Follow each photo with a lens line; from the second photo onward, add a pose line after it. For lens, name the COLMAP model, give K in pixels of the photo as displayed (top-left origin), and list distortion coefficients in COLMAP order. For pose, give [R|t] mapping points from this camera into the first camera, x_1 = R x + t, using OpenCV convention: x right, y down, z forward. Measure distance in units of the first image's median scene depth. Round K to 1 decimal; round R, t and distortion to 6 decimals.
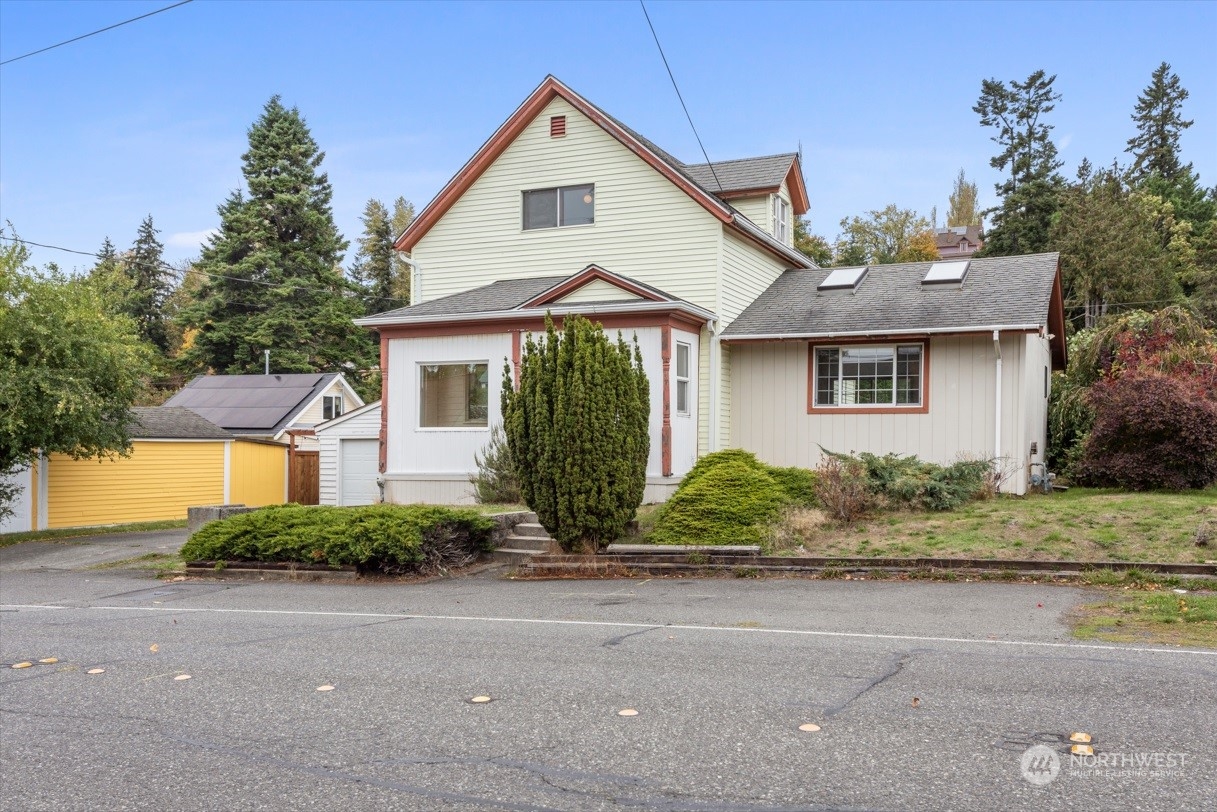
lens RADIAL K [[1137.8, 0, 608.5], [0, 1137.8, 406.0], [0, 0, 1]] dist [-0.050044, 0.205968]
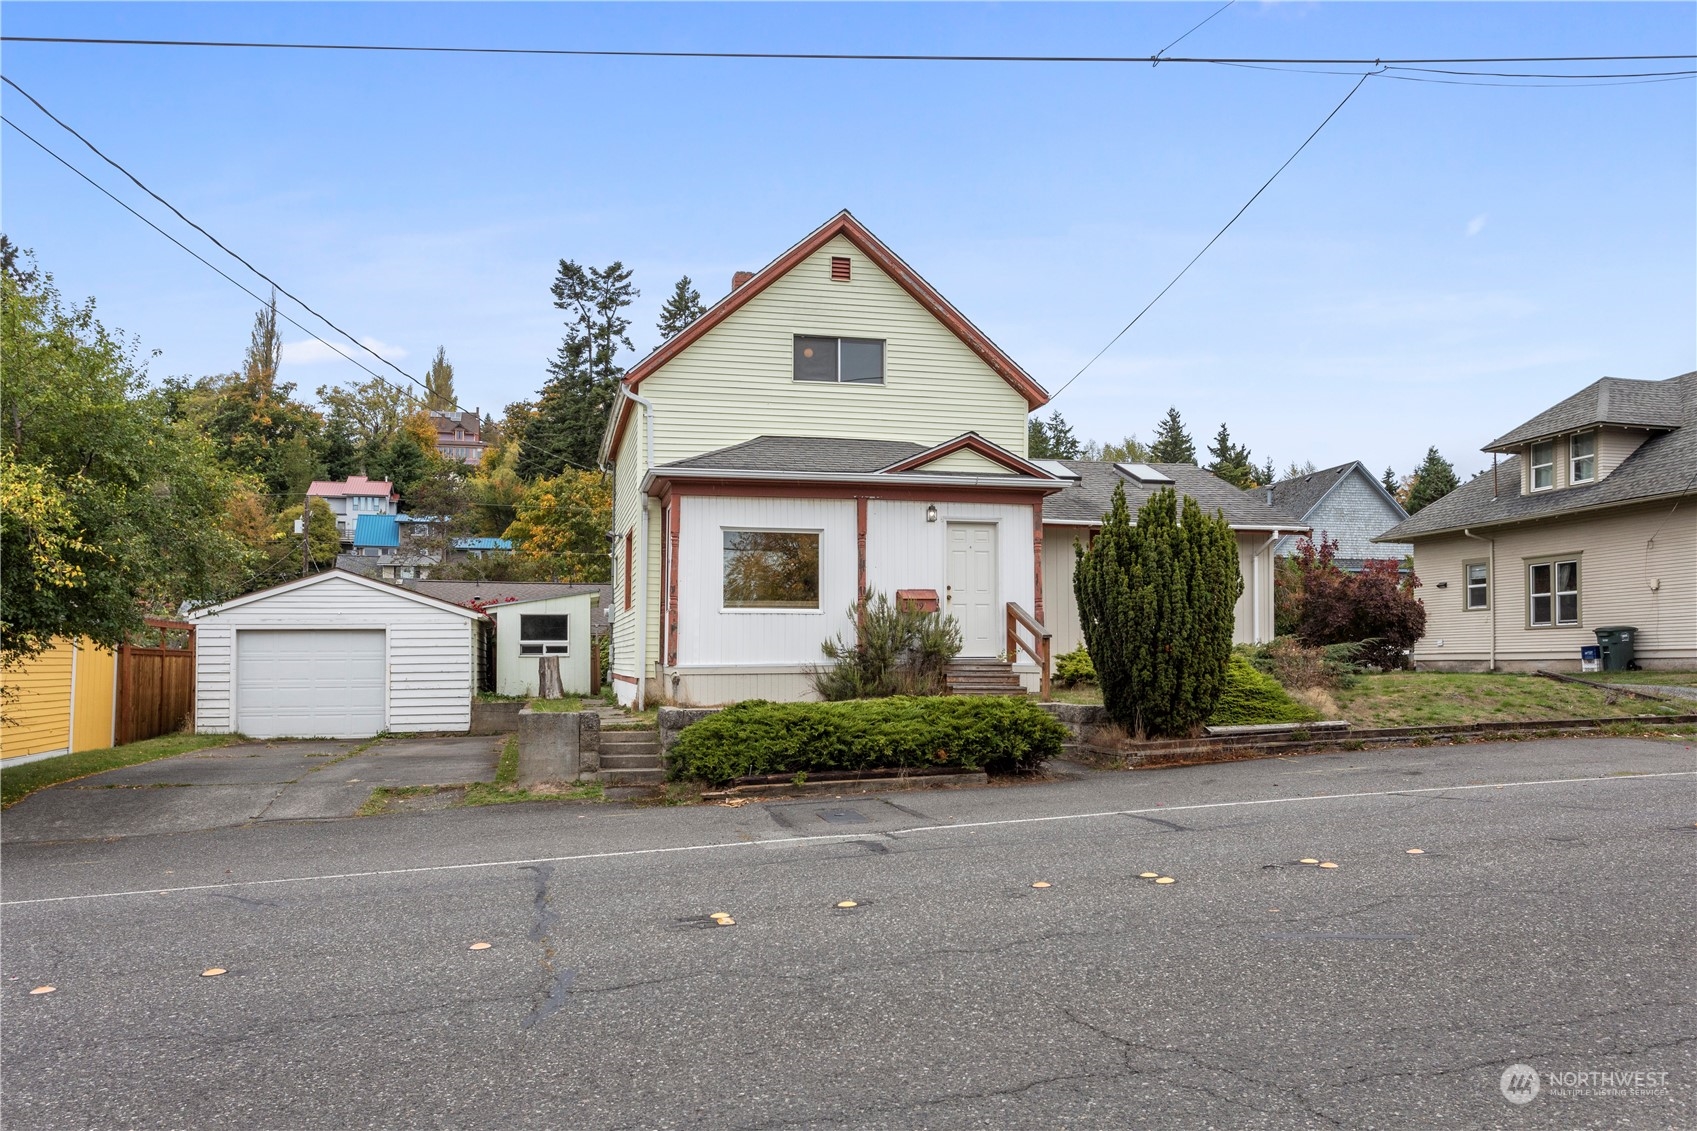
lens RADIAL K [[1283.0, 0, 850.7], [0, 1283.0, 545.5], [0, 0, 1]] dist [-0.005906, -0.004183]
pose [[0.785230, 0.052471, 0.616977, -0.428354], [-0.018373, 0.997939, -0.061488, 0.018697], [-0.618931, 0.036947, 0.784576, 0.151593]]
